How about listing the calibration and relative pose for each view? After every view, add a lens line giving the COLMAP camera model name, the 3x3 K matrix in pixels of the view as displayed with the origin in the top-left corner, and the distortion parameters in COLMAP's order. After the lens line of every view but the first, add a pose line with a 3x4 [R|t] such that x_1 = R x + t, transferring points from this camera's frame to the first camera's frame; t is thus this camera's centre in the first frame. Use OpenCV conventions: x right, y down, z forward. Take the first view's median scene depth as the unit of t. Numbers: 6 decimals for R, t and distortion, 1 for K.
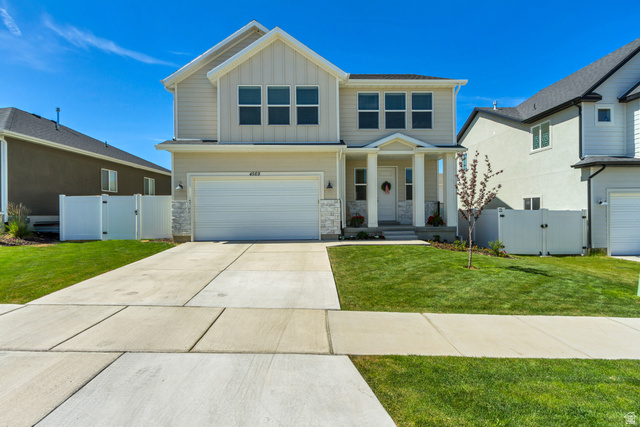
lens RADIAL K [[313.2, 0, 318.5], [0, 313.2, 212.5], [0, 0, 1]] dist [-0.001054, -0.002246]
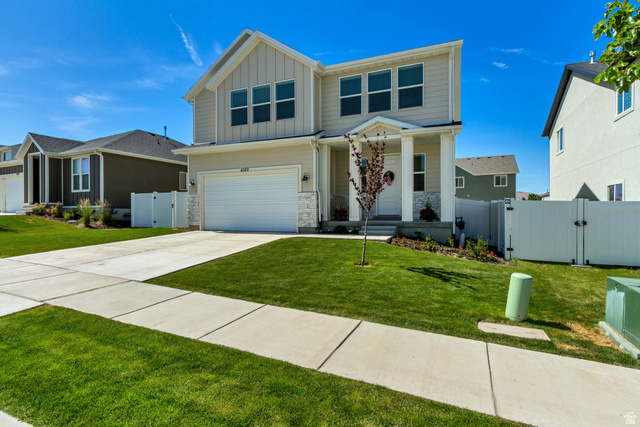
lens RADIAL K [[334.7, 0, 319.2], [0, 334.7, 213.4], [0, 0, 1]] dist [-0.001160, -0.003091]
pose [[0.902144, 0.006494, -0.431385, 0.513352], [-0.002817, 0.999954, 0.009162, 0.015660], [0.431425, -0.007050, 0.902121, 0.060688]]
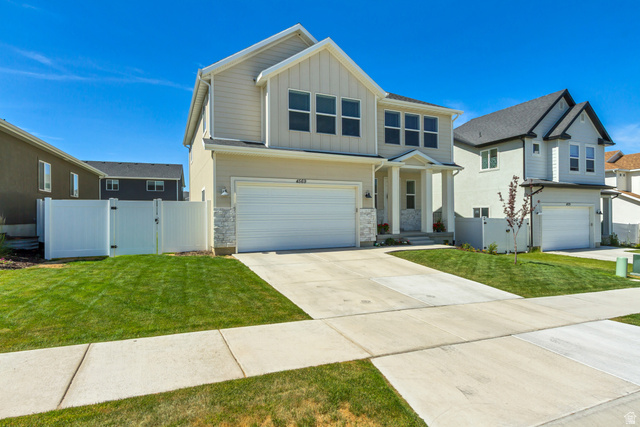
lens RADIAL K [[341.5, 0, 321.0], [0, 341.5, 213.3], [0, 0, 1]] dist [-0.012981, -0.000929]
pose [[0.922006, 0.006331, 0.387123, -0.536965], [-0.002305, 0.999938, -0.010863, -0.012039], [-0.387168, 0.009123, 0.921964, 0.000758]]
